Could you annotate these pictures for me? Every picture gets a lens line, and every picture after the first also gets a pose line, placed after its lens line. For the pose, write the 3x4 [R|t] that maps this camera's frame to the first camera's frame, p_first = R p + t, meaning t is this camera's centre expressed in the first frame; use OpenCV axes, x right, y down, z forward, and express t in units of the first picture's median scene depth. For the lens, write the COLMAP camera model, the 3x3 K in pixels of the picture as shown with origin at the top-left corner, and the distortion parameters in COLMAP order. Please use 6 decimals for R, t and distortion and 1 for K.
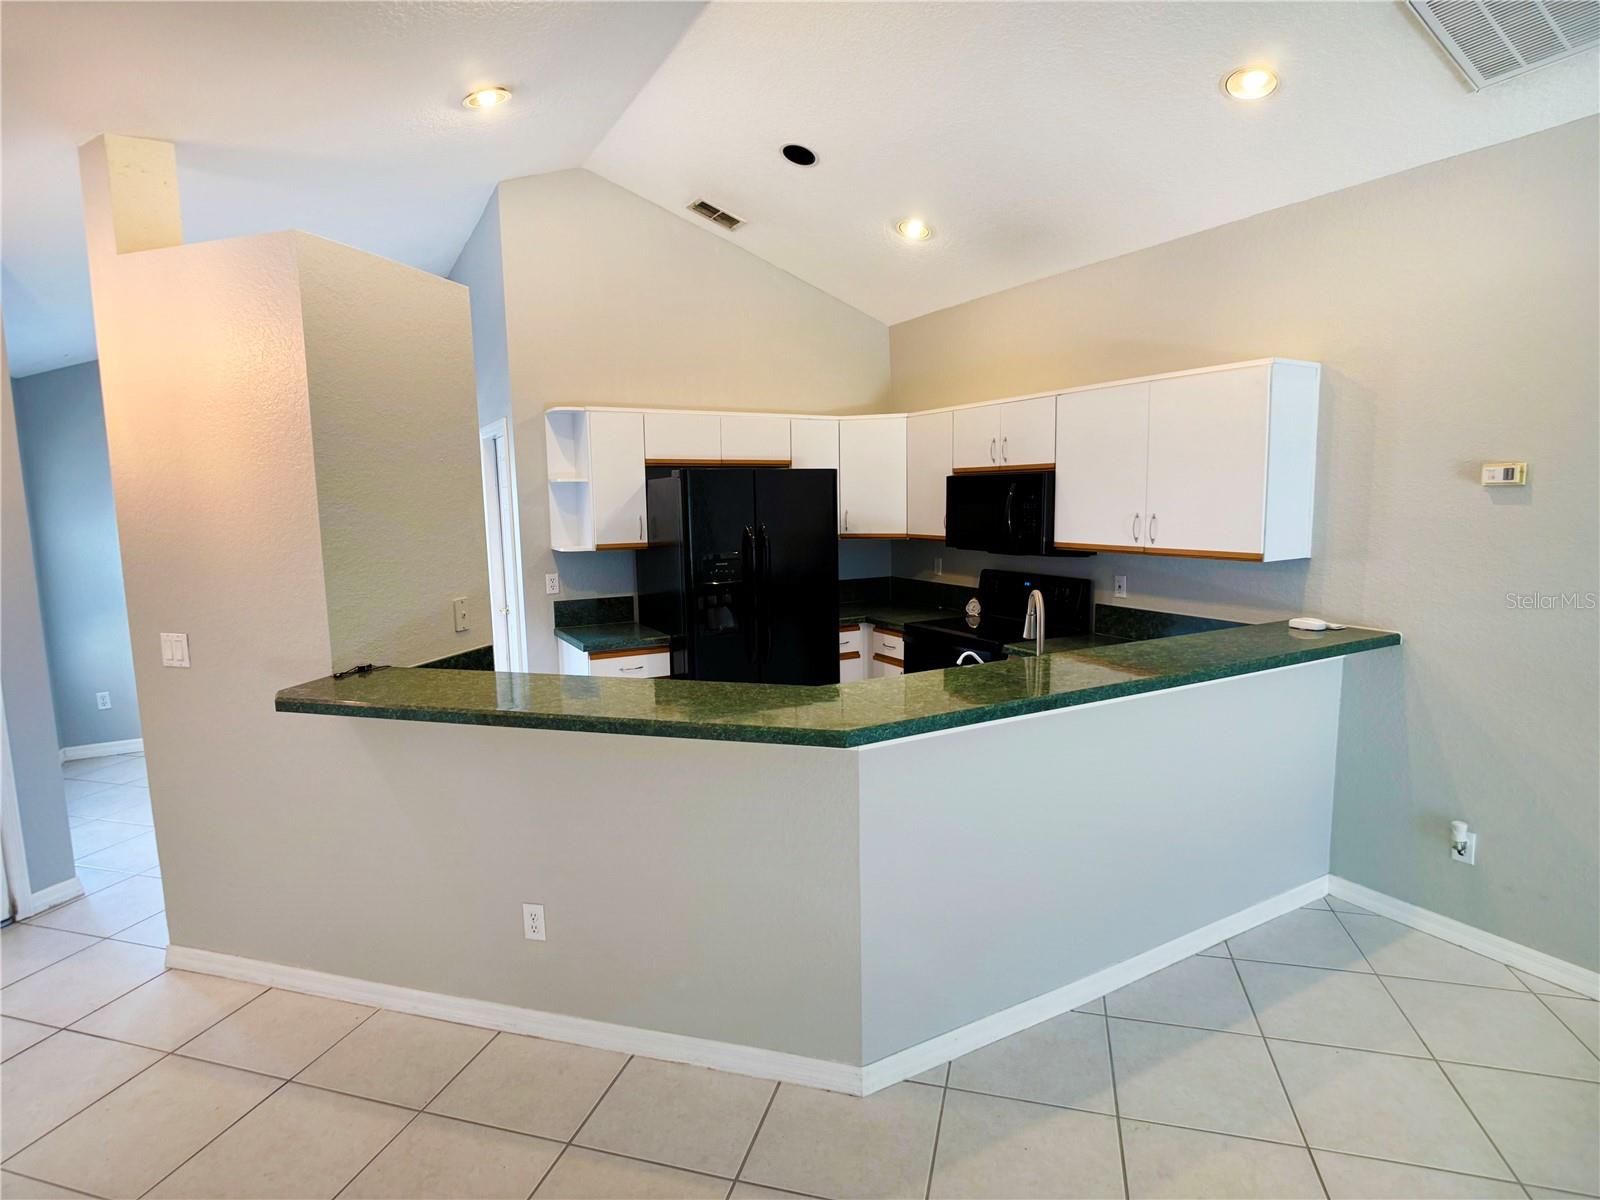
lens RADIAL K [[843.6, 0, 794.8], [0, 843.6, 602.5], [0, 0, 1]] dist [-0.006241, -0.000984]
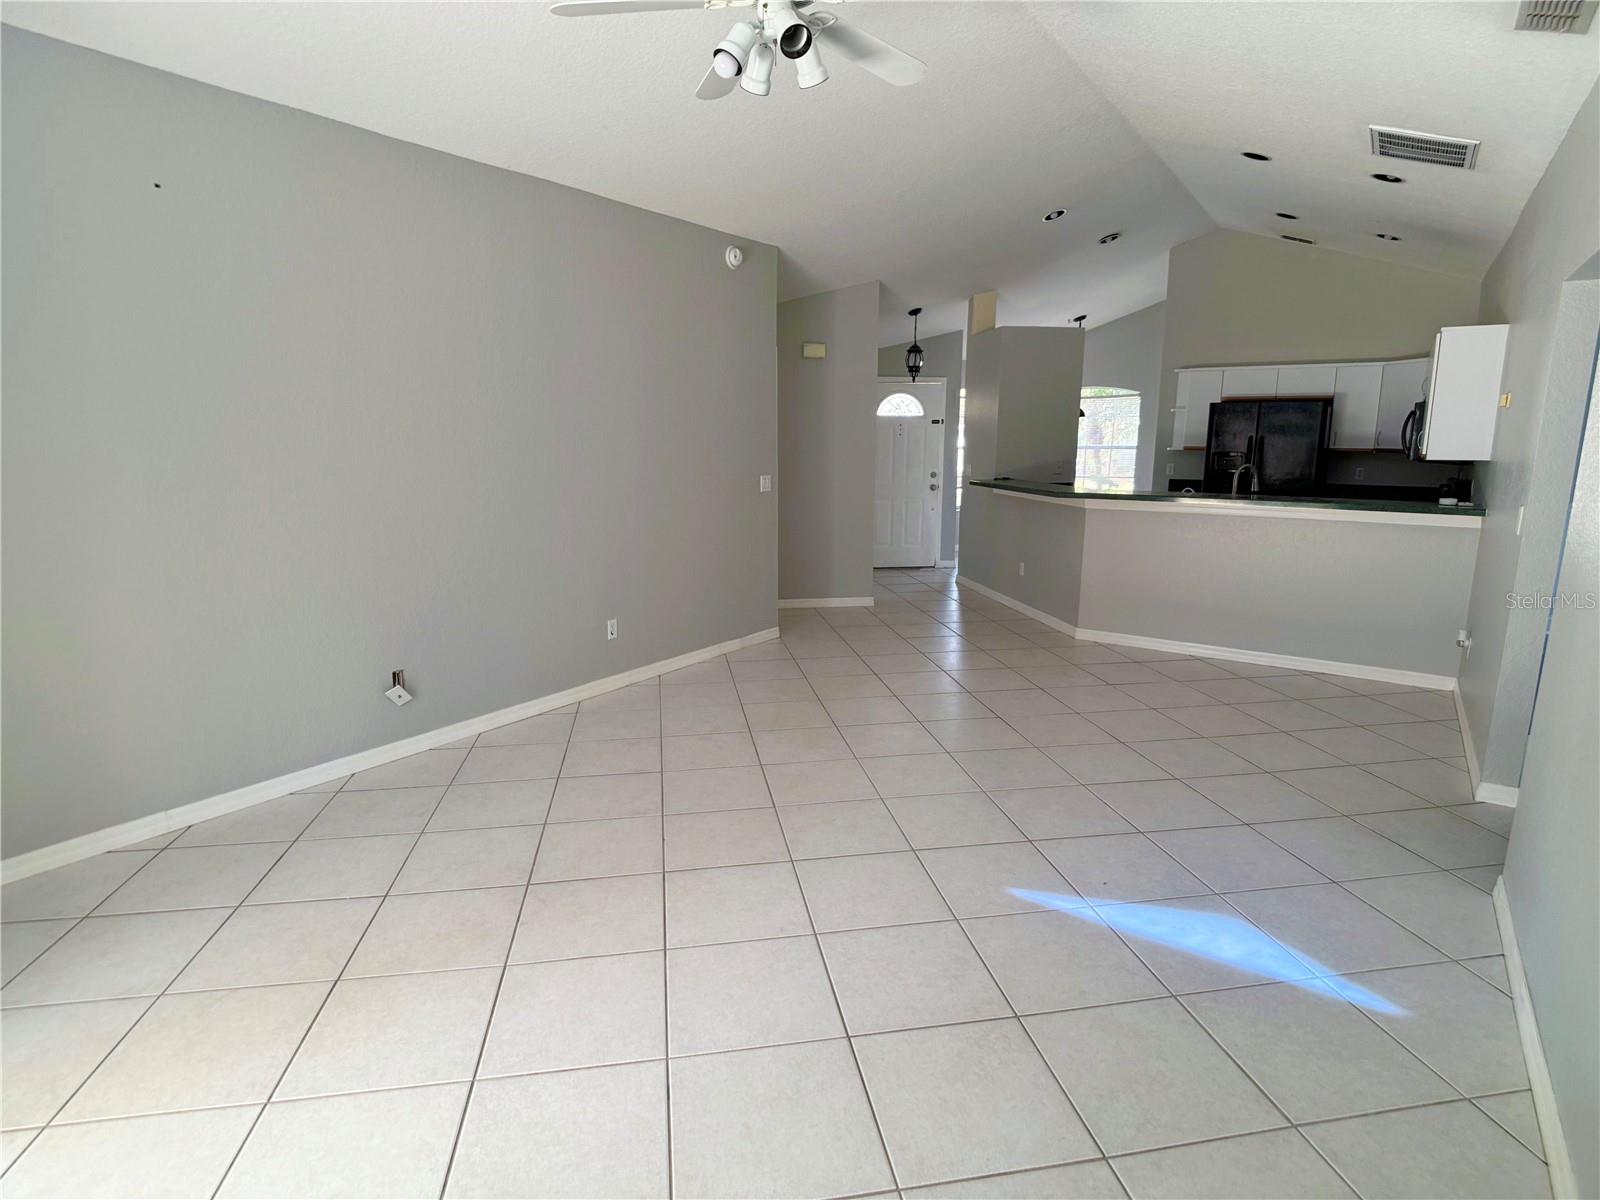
lens RADIAL K [[843.6, 0, 799.3], [0, 843.6, 597.6], [0, 0, 1]] dist [-0.006241, -0.000984]
pose [[0.438998, 0.190341, -0.878095, 1.028669], [-0.130940, 0.980422, 0.147059, 0.089133], [0.888896, 0.050419, 0.455327, -0.514078]]
